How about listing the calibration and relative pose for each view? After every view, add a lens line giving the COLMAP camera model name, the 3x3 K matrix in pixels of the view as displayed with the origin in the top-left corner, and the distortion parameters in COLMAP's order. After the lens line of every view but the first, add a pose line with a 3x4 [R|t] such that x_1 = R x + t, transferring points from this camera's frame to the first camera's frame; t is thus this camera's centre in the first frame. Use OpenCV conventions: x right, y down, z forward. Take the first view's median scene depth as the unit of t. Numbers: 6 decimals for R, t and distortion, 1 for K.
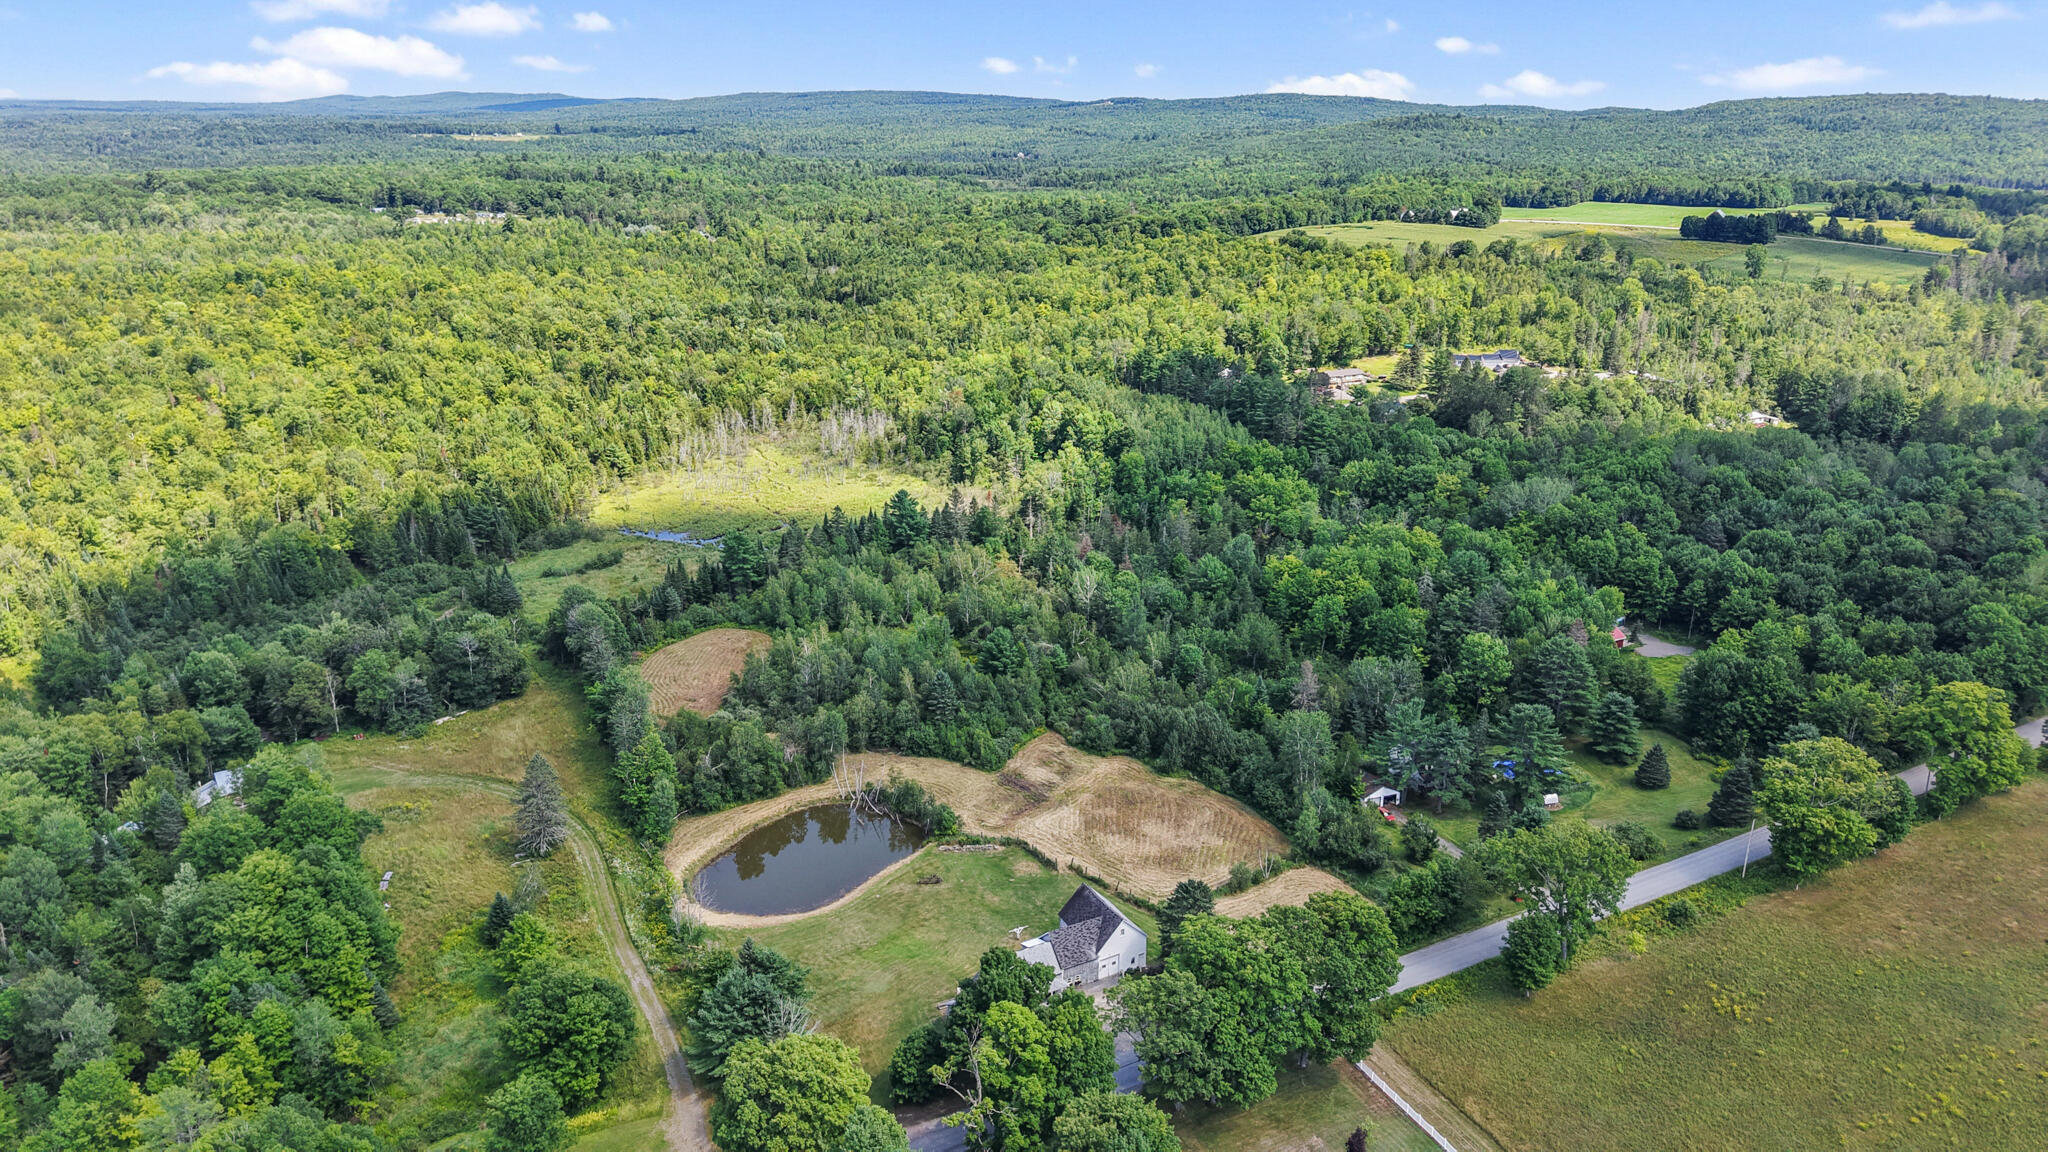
lens RADIAL K [[1369.9, 0, 1028.0], [0, 1369.9, 565.9], [0, 0, 1]] dist [0.109161, -0.181224]
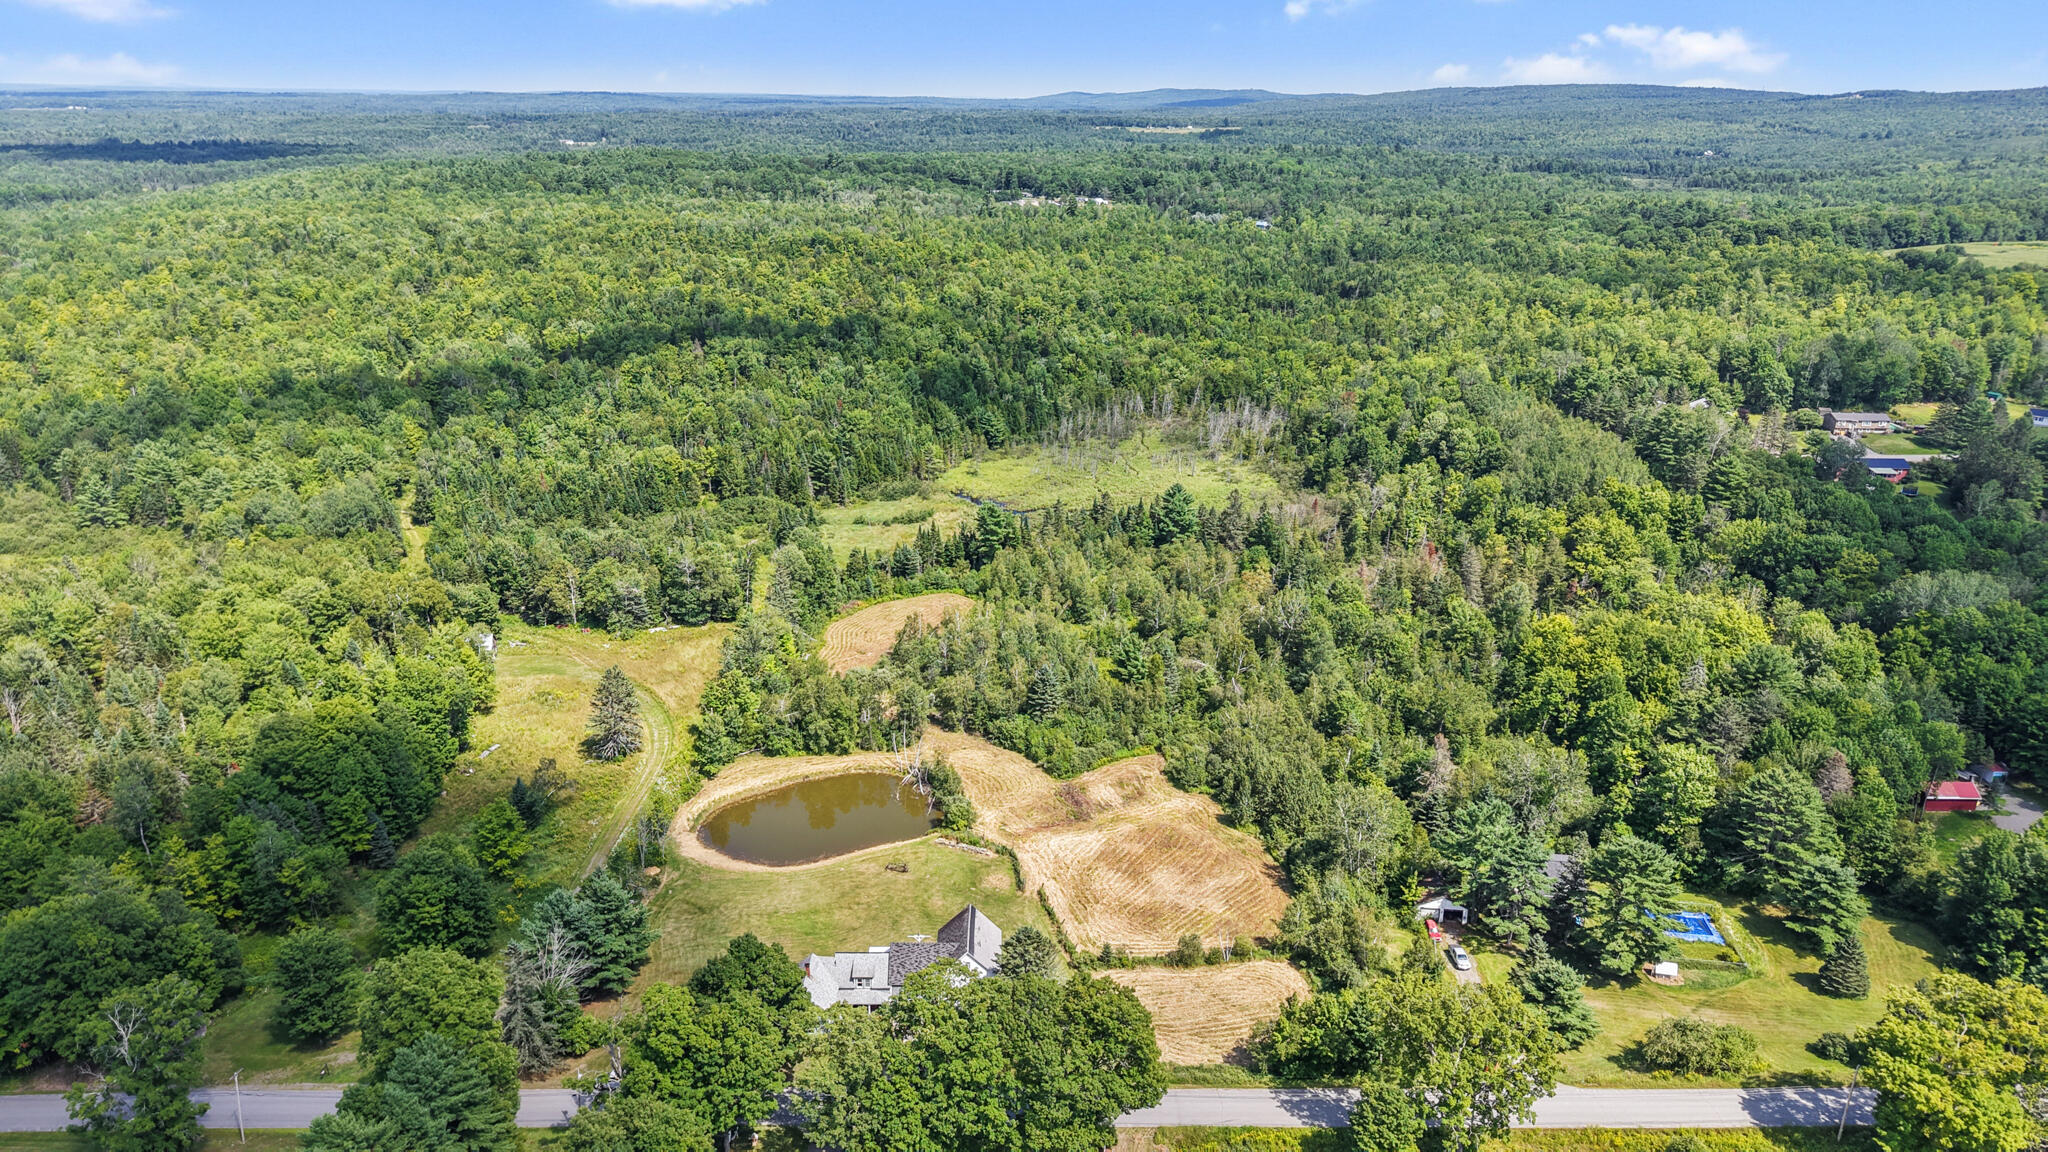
lens RADIAL K [[1369.9, 0, 1028.0], [0, 1369.9, 565.9], [0, 0, 1]] dist [0.109161, -0.181224]
pose [[0.887116, 0.149175, -0.436775, 0.321565], [-0.147638, 0.988323, 0.037688, -0.026164], [0.437297, 0.031051, 0.898781, 0.126232]]
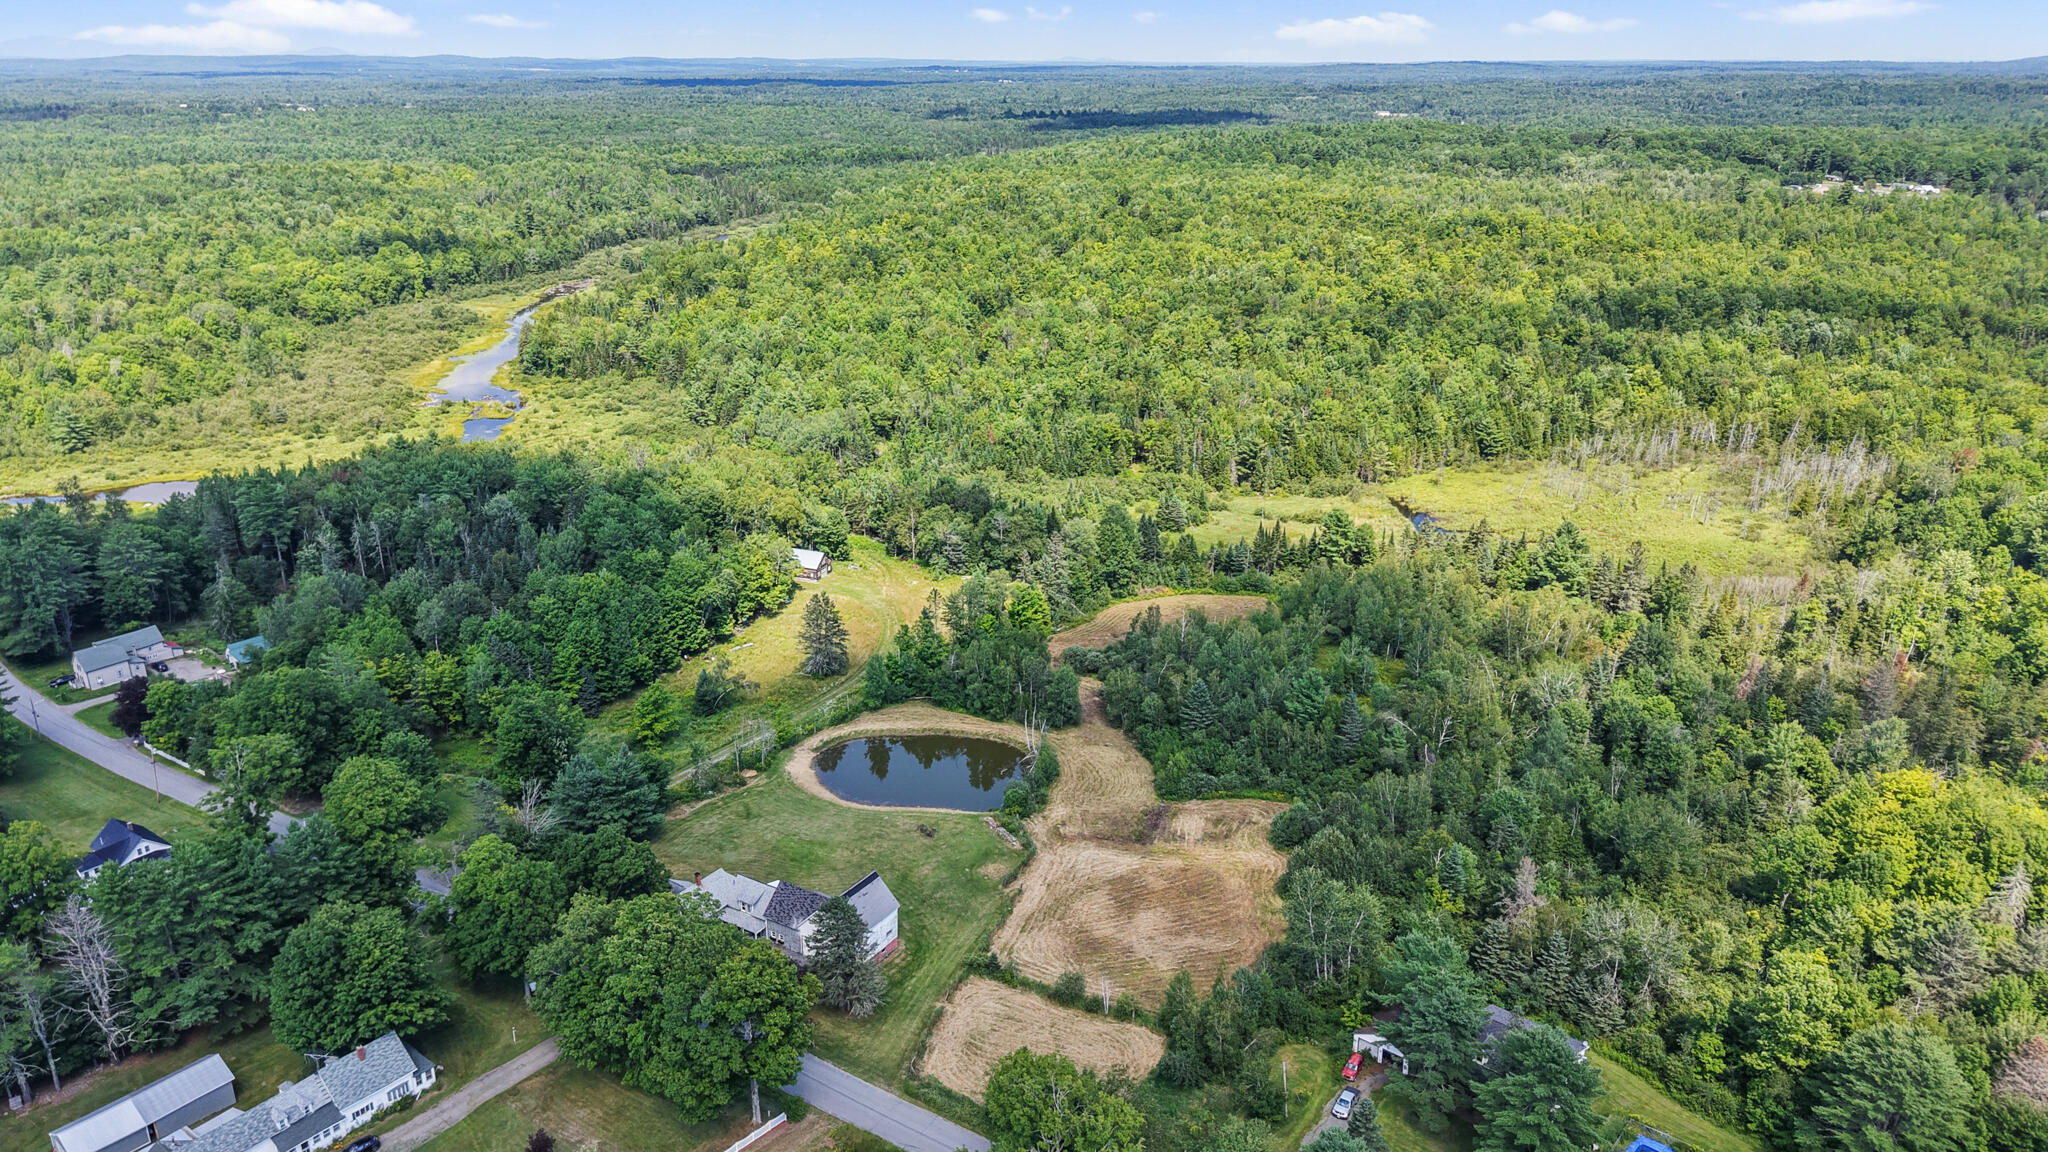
lens RADIAL K [[1409.1, 0, 1054.4], [0, 1409.1, 575.6], [0, 0, 1]] dist [0.074968, -0.000500]
pose [[0.500652, 0.287337, -0.816569, 0.596627], [-0.272290, 0.947695, 0.166533, -0.110900], [0.821709, 0.138968, 0.552704, 0.390343]]
